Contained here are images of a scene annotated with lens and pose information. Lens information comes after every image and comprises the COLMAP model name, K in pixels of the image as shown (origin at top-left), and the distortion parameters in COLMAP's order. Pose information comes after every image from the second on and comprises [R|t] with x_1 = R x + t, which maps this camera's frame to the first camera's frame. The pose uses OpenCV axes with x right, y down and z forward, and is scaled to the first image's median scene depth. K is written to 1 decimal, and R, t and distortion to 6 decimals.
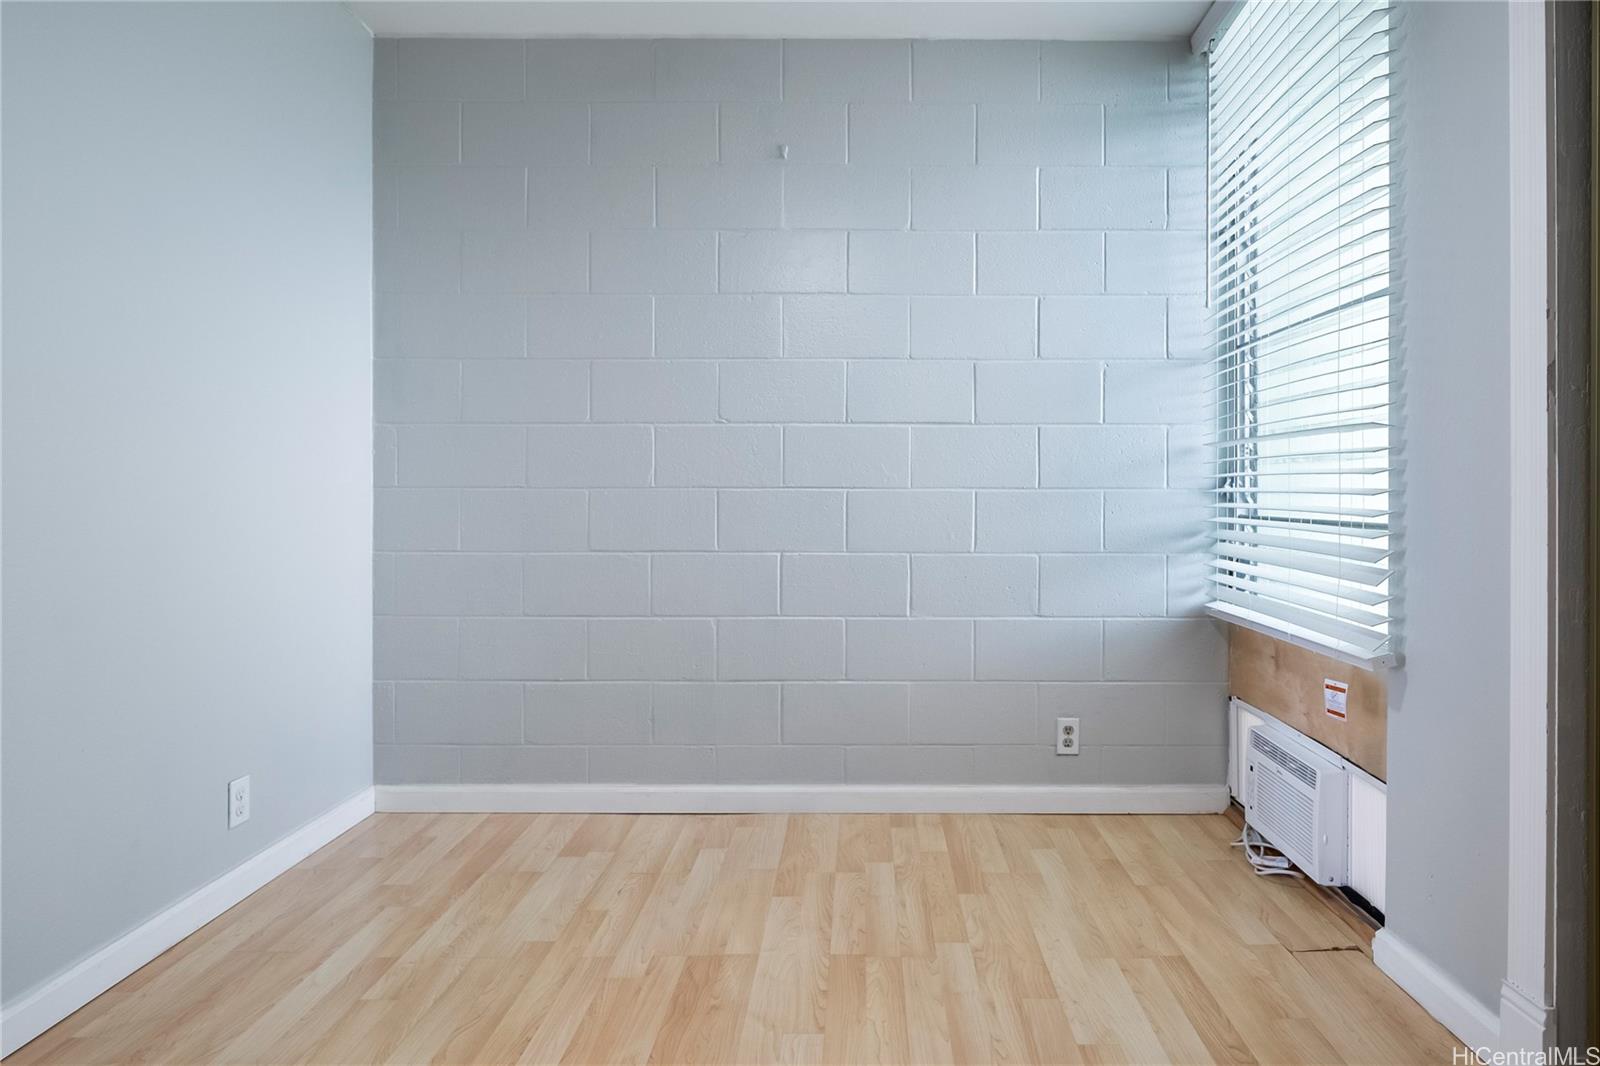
lens RADIAL K [[903.8, 0, 861.6], [0, 903.8, 500.2], [0, 0, 1]] dist [0.003188, 0.000792]
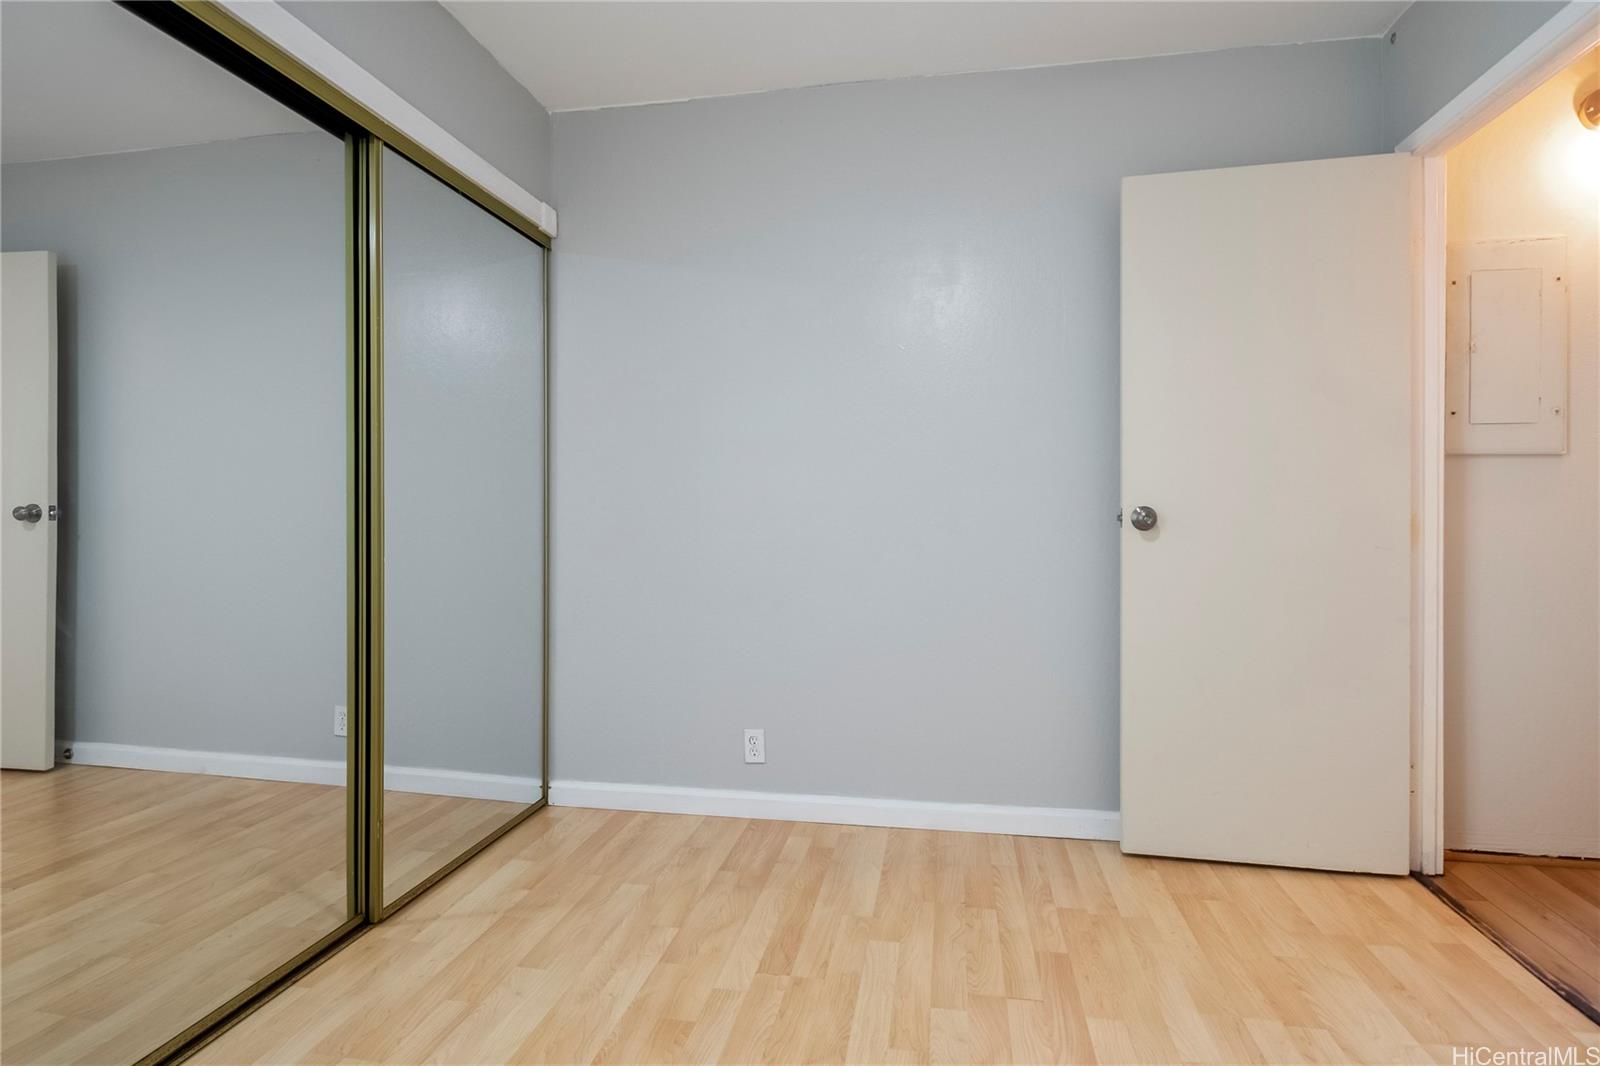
lens RADIAL K [[858.6, 0, 802.9], [0, 858.6, 520.5], [0, 0, 1]] dist [0.006568, -0.001169]
pose [[-0.986298, -0.003766, 0.164932, -0.677118], [-0.000742, 0.999831, 0.018395, -0.022392], [-0.164973, 0.018020, -0.986133, 1.575571]]
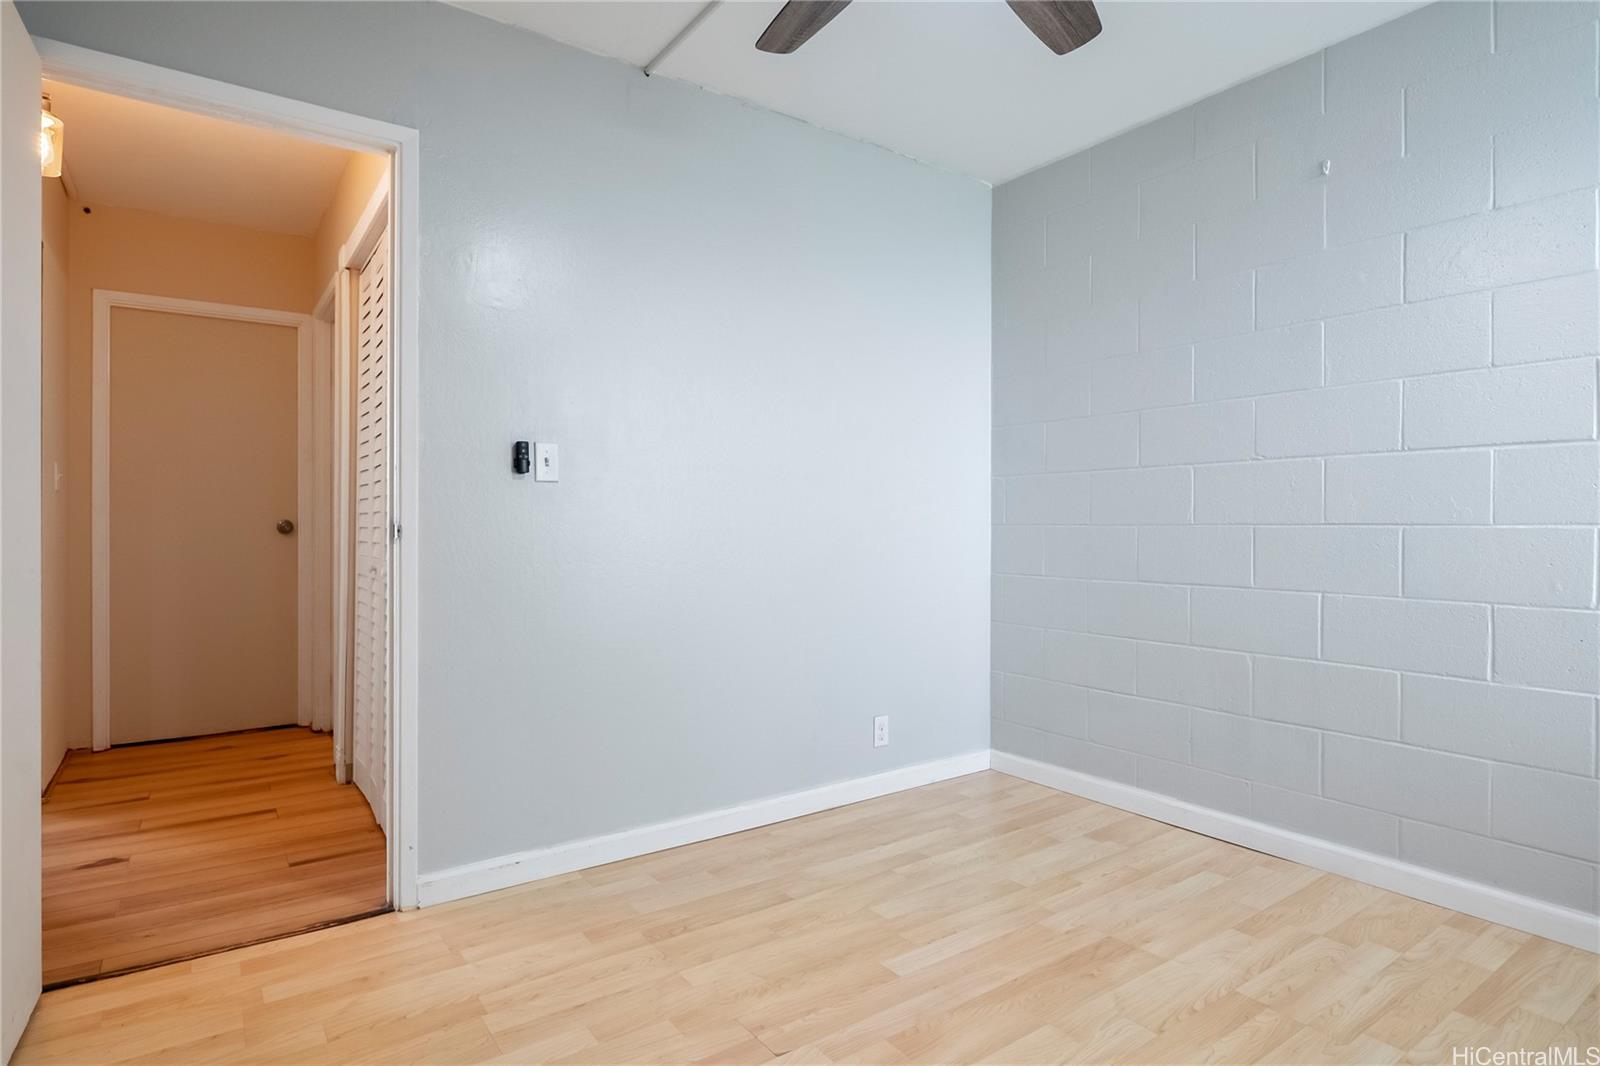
lens RADIAL K [[858.6, 0, 785.8], [0, 858.6, 526.6], [0, 0, 1]] dist [0.006568, -0.001169]
pose [[0.572247, -0.000773, -0.820081, 0.379178], [-0.002601, 0.999993, -0.002758, -0.008935], [0.820077, 0.003711, 0.572241, 0.031076]]
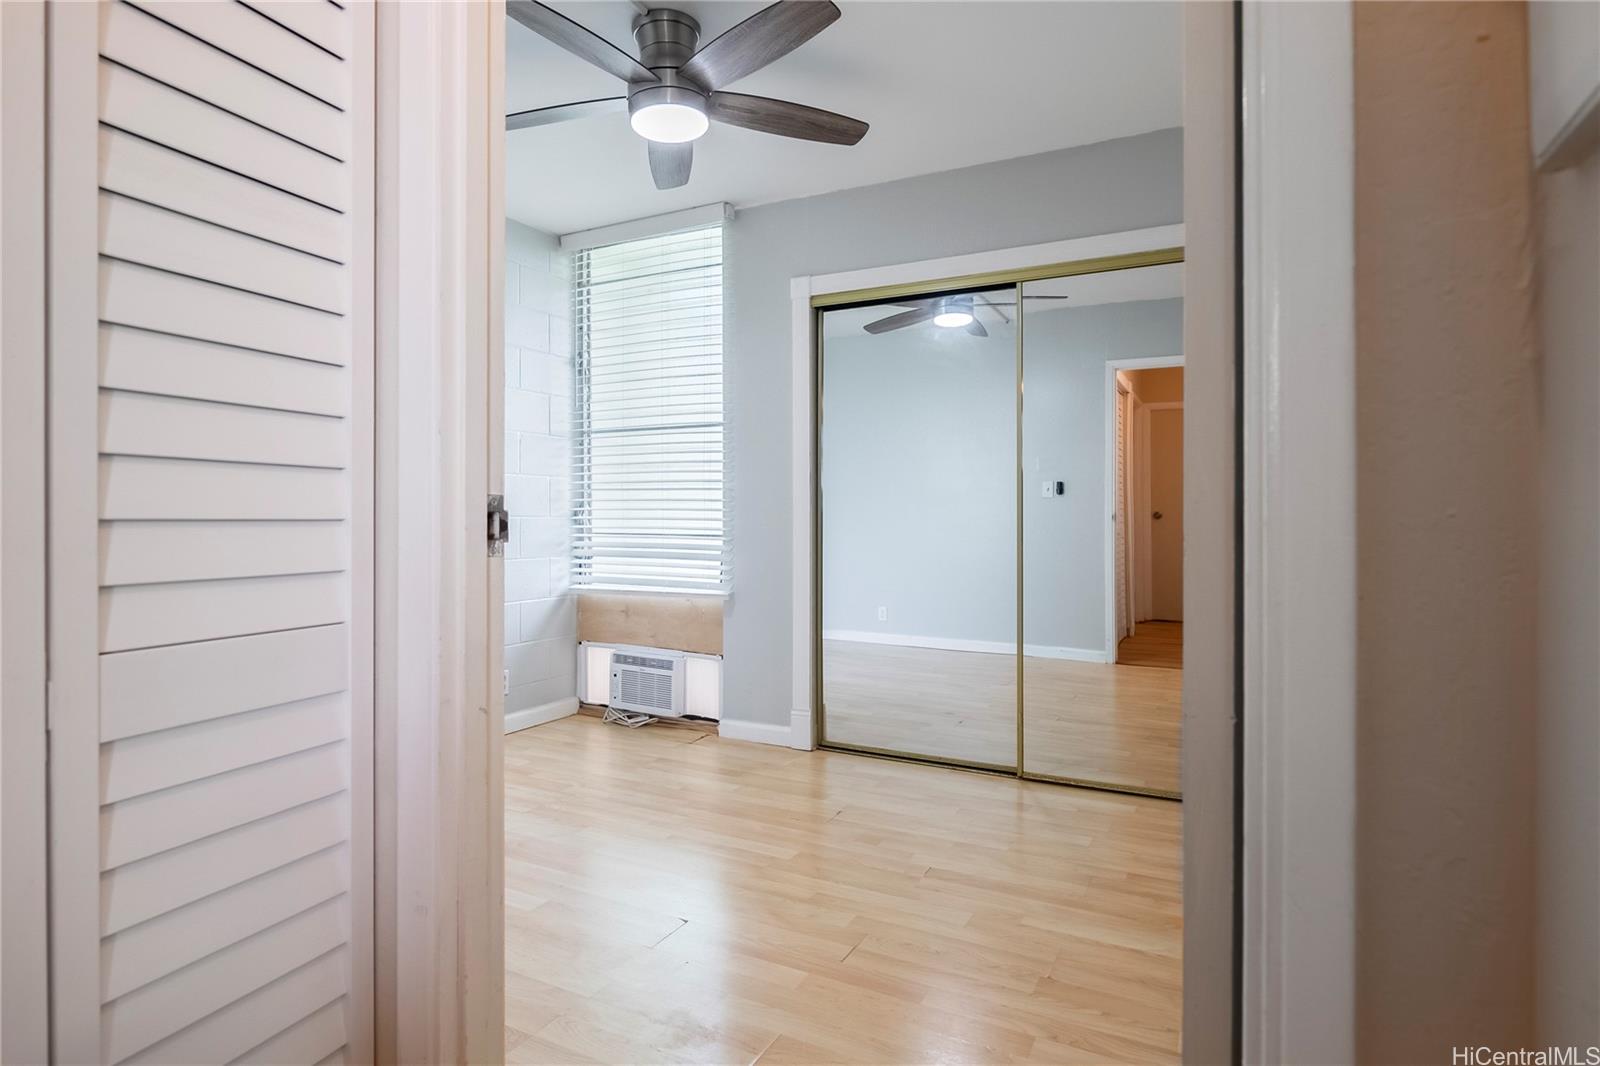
lens RADIAL K [[858.6, 0, 791.9], [0, 858.6, 533.6], [0, 0, 1]] dist [0.006568, -0.001169]
pose [[0.452495, -0.016487, 0.891615, -1.500671], [0.005397, 0.999861, 0.015750, -0.011971], [-0.891751, -0.002315, 0.452521, 0.491444]]
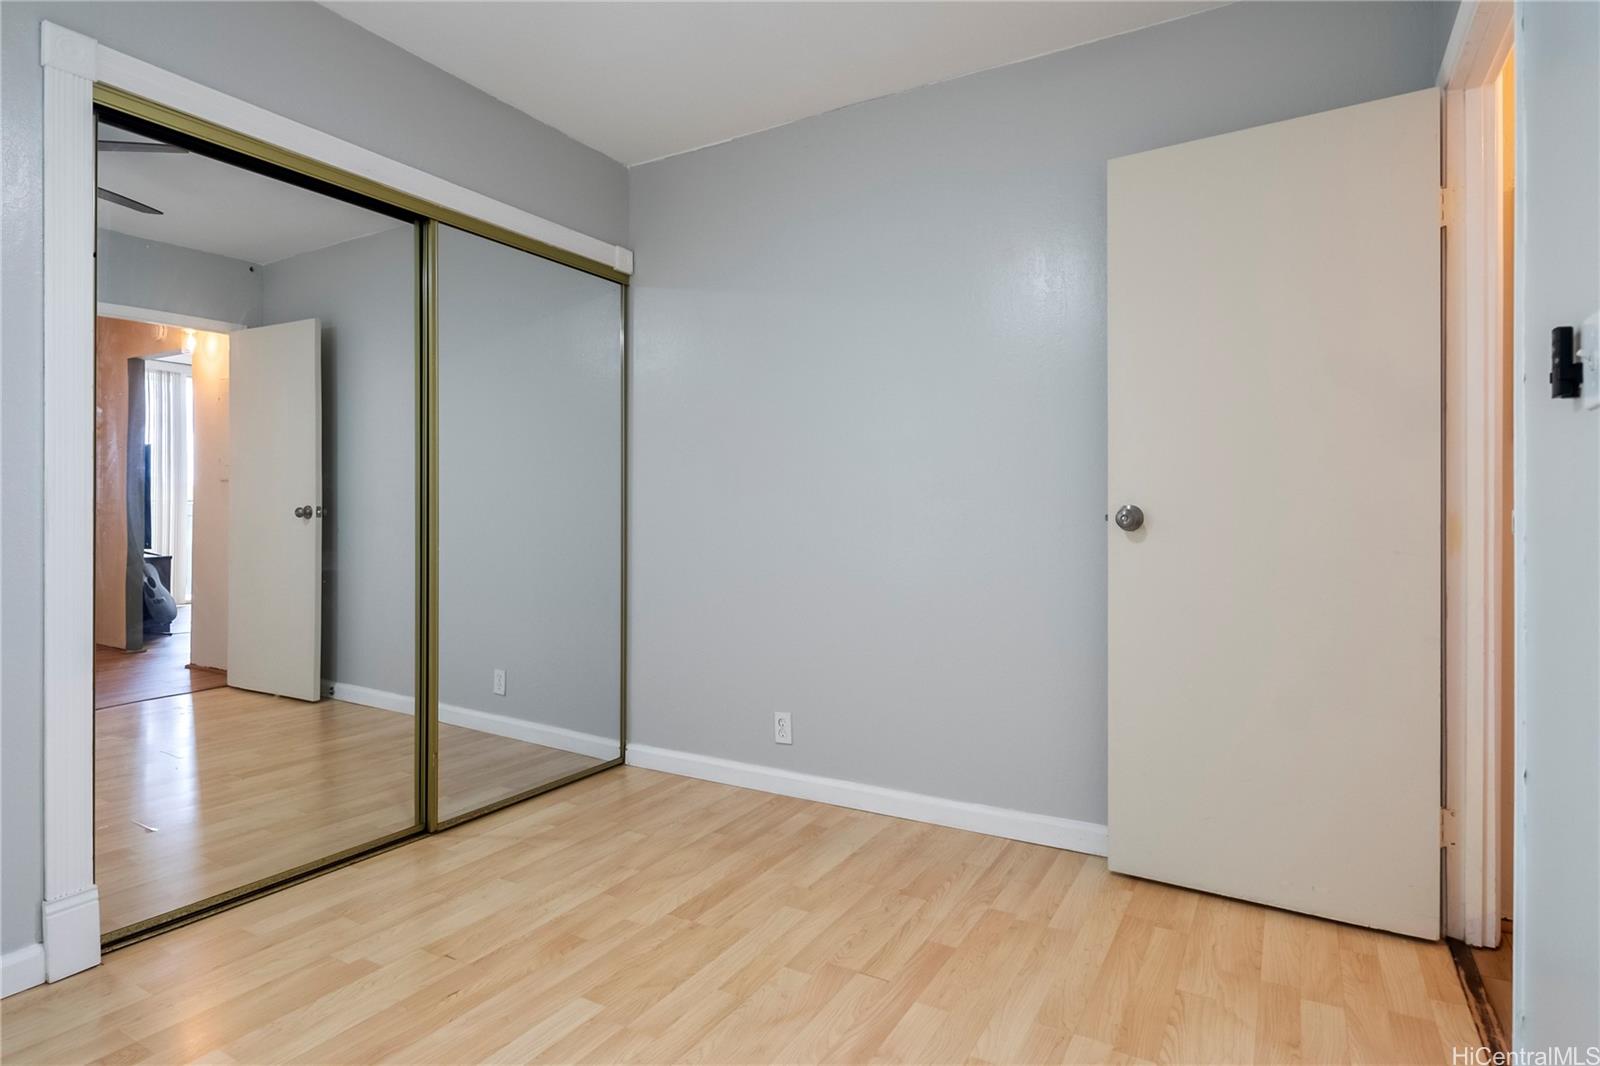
lens RADIAL K [[858.6, 0, 796.2], [0, 858.6, 516.7], [0, 0, 1]] dist [0.006568, -0.001169]
pose [[-0.868641, -0.005419, 0.495412, -1.068024], [0.001259, 0.999913, 0.013146, -0.020880], [-0.495440, 0.012043, -0.868558, 1.522305]]
